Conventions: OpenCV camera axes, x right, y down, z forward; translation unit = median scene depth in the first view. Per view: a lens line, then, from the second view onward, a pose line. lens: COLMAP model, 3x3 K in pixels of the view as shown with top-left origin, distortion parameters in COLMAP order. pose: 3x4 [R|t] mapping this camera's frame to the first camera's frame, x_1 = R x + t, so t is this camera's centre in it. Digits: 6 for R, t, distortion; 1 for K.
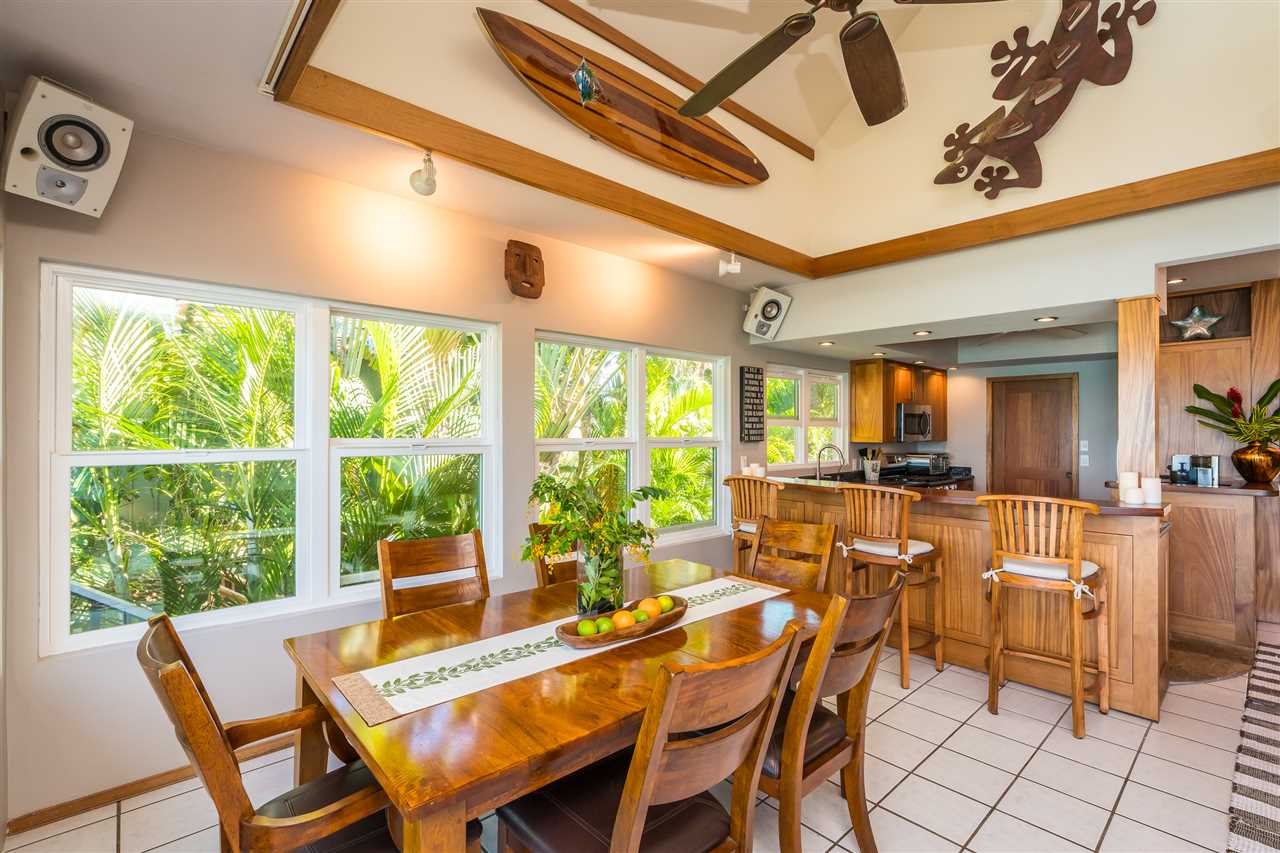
lens RADIAL K [[577.9, 0, 637.8], [0, 577.9, 428.0], [0, 0, 1]] dist [-0.002941, 0.000832]
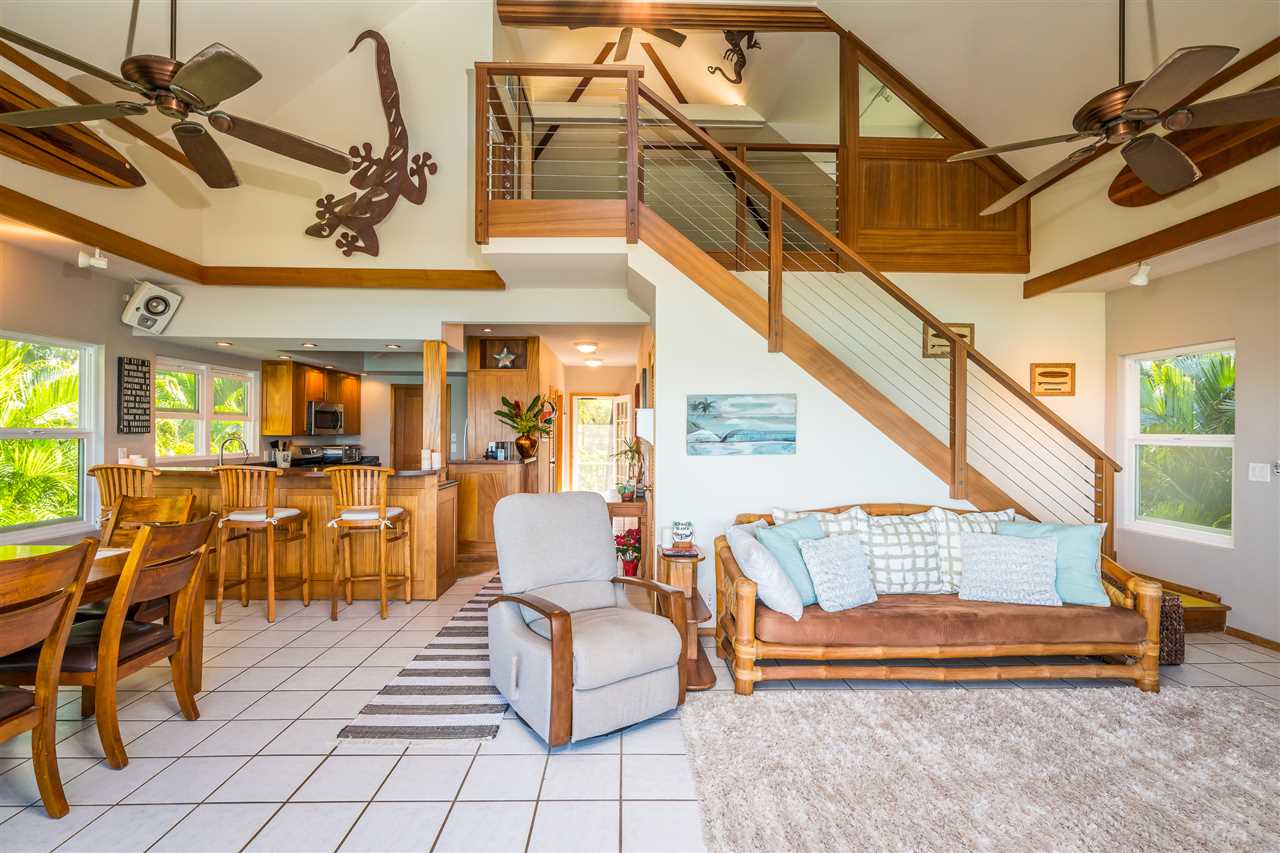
lens RADIAL K [[577.9, 0, 637.8], [0, 577.9, 428.0], [0, 0, 1]] dist [-0.002941, 0.000832]
pose [[0.657455, 0.006635, 0.753465, 0.021363], [-0.007575, 0.999969, -0.002196, 0.010785], [-0.753456, -0.004264, 0.657484, -0.335425]]
